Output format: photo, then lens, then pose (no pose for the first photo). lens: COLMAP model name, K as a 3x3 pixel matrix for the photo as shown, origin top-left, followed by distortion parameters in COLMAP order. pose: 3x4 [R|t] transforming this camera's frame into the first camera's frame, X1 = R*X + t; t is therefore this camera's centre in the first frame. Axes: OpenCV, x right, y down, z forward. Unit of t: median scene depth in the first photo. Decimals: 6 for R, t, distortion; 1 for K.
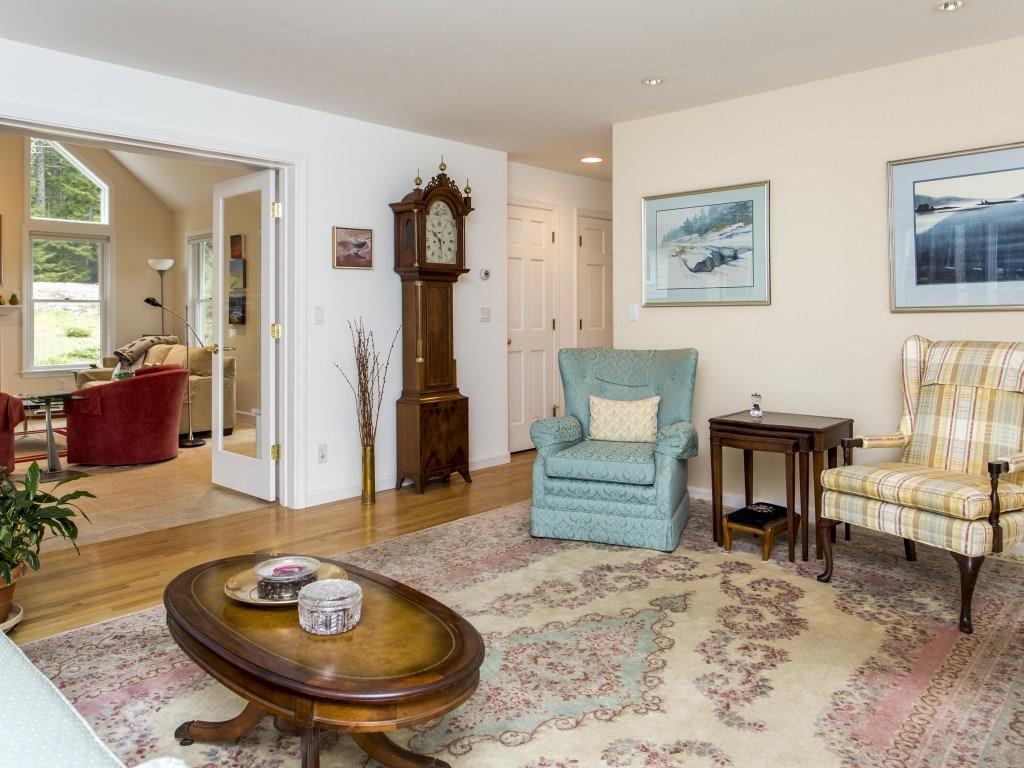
lens RADIAL K [[760.7, 0, 544.2], [0, 760.7, 388.4], [0, 0, 1]] dist [-0.002864, -0.001355]
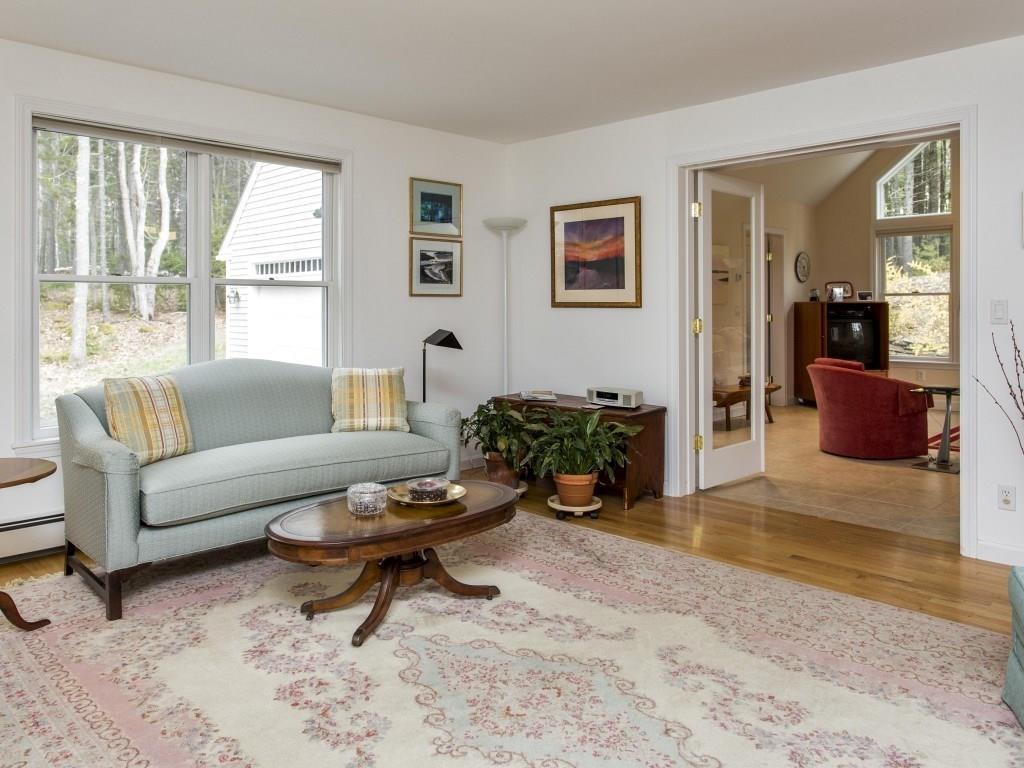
lens RADIAL K [[760.7, 0, 544.2], [0, 760.7, 388.4], [0, 0, 1]] dist [-0.002864, -0.001355]
pose [[0.036581, -0.106908, 0.993596, -0.884859], [0.089369, 0.990627, 0.103298, -0.098384], [-0.995327, 0.085018, 0.045792, 0.965062]]
